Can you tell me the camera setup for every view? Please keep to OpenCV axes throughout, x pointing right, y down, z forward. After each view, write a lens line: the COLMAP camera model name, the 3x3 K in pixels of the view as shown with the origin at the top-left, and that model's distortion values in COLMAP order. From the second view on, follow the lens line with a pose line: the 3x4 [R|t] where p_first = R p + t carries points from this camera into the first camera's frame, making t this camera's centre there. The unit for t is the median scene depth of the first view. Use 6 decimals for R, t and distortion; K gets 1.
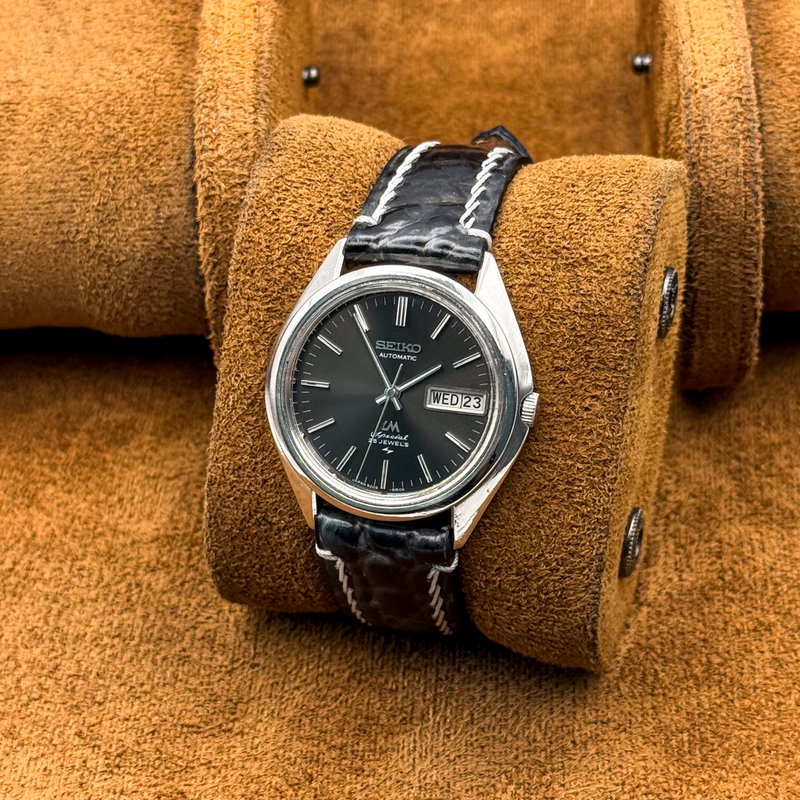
lens RADIAL K [[2197.5, 0, 400.0], [0, 2197.5, 400.0], [0, 0, 1]] dist [-0.101061, 0.909644]
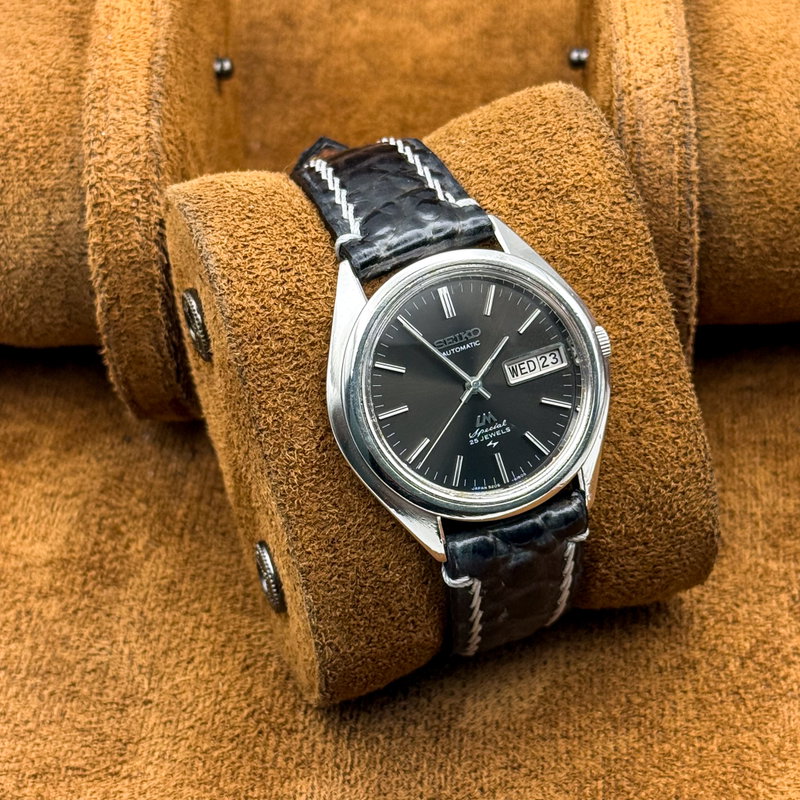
lens RADIAL K [[2197.5, 0, 400.0], [0, 2197.5, 400.0], [0, 0, 1]] dist [-0.101061, 0.909644]
pose [[0.813385, -0.389192, 0.432360, -0.432228], [0.423663, 0.905637, 0.018194, -0.027641], [-0.398642, 0.168376, 0.901518, 0.163926]]
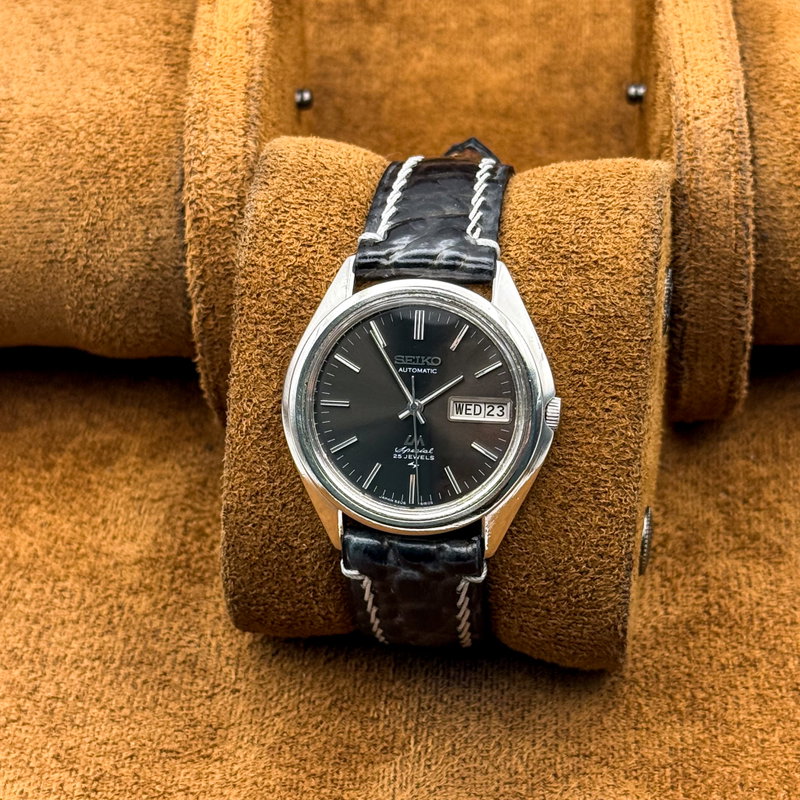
lens RADIAL K [[2197.5, 0, 400.0], [0, 2197.5, 400.0], [0, 0, 1]] dist [-0.101061, 0.909644]
pose [[0.992535, -0.065501, 0.102874, -0.111227], [0.067194, 0.997654, -0.013081, 0.006151], [-0.101776, 0.019896, 0.994608, 0.007149]]
